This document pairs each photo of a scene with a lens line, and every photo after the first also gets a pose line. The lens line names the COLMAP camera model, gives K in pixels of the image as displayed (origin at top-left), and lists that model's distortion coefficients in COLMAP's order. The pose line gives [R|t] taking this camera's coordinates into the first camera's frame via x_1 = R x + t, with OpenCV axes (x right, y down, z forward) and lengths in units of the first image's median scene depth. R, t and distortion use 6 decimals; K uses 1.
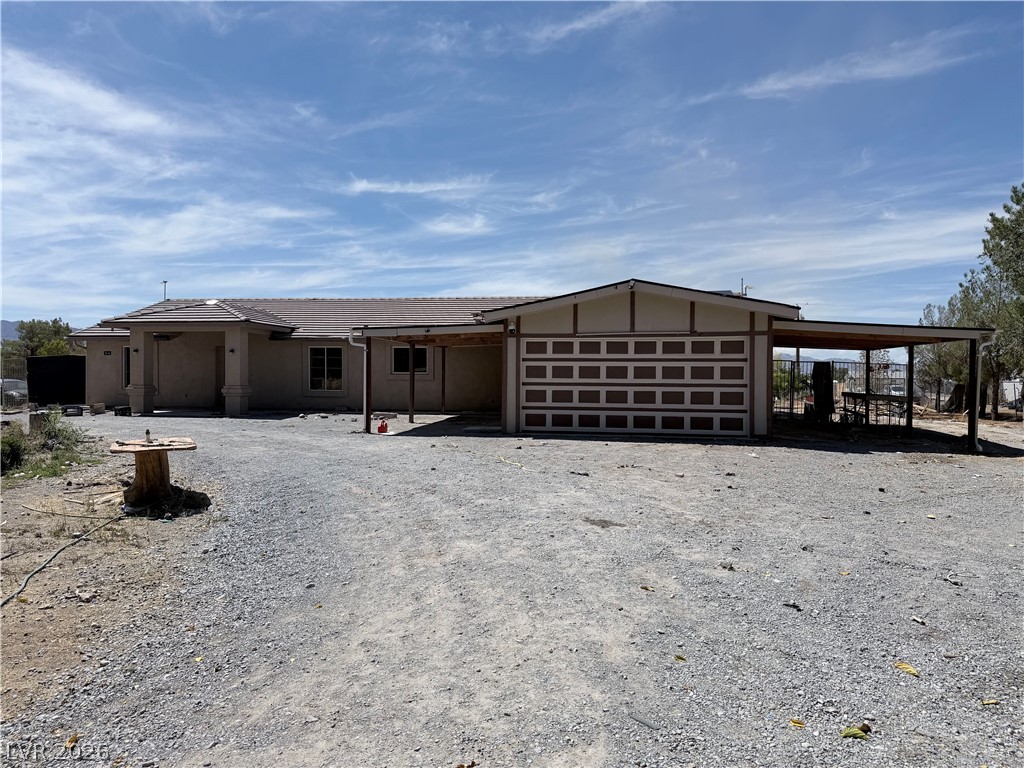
lens RADIAL K [[728.2, 0, 512.6], [0, 728.2, 379.0], [0, 0, 1]] dist [0.079941, -0.077807]
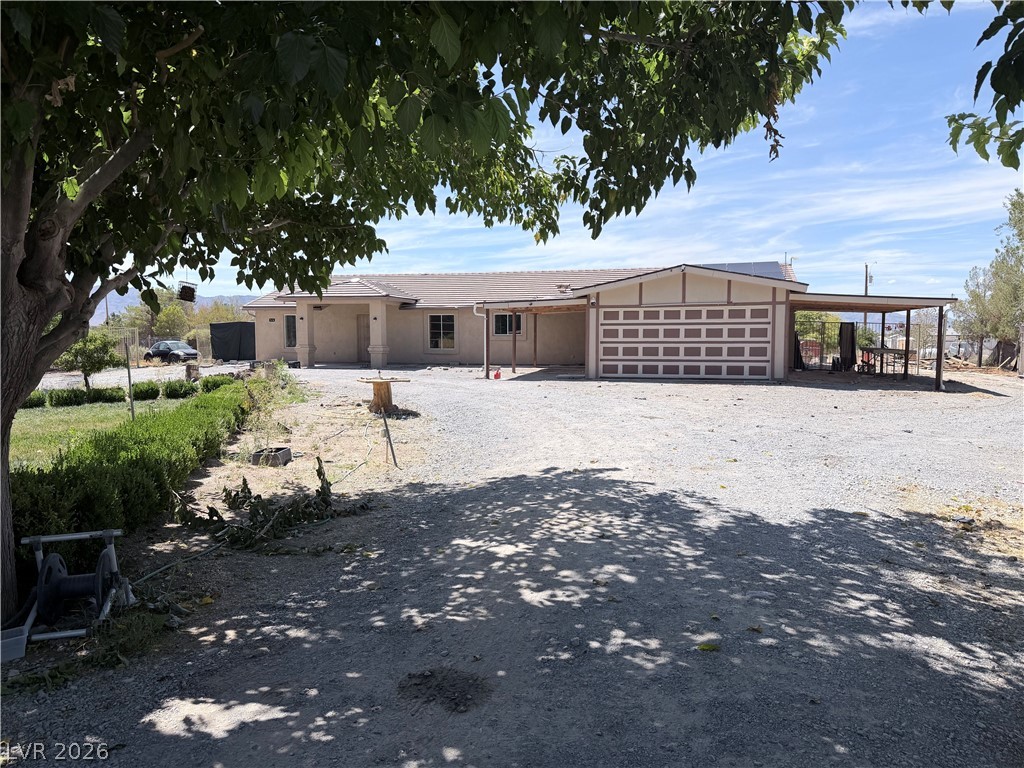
lens RADIAL K [[728.2, 0, 515.1], [0, 728.2, 391.9], [0, 0, 1]] dist [0.079941, -0.077807]
pose [[0.996193, -0.000080, -0.087179, -0.026438], [0.006363, 0.997399, 0.071801, 0.000063], [0.086947, -0.072083, 0.993602, -0.366050]]
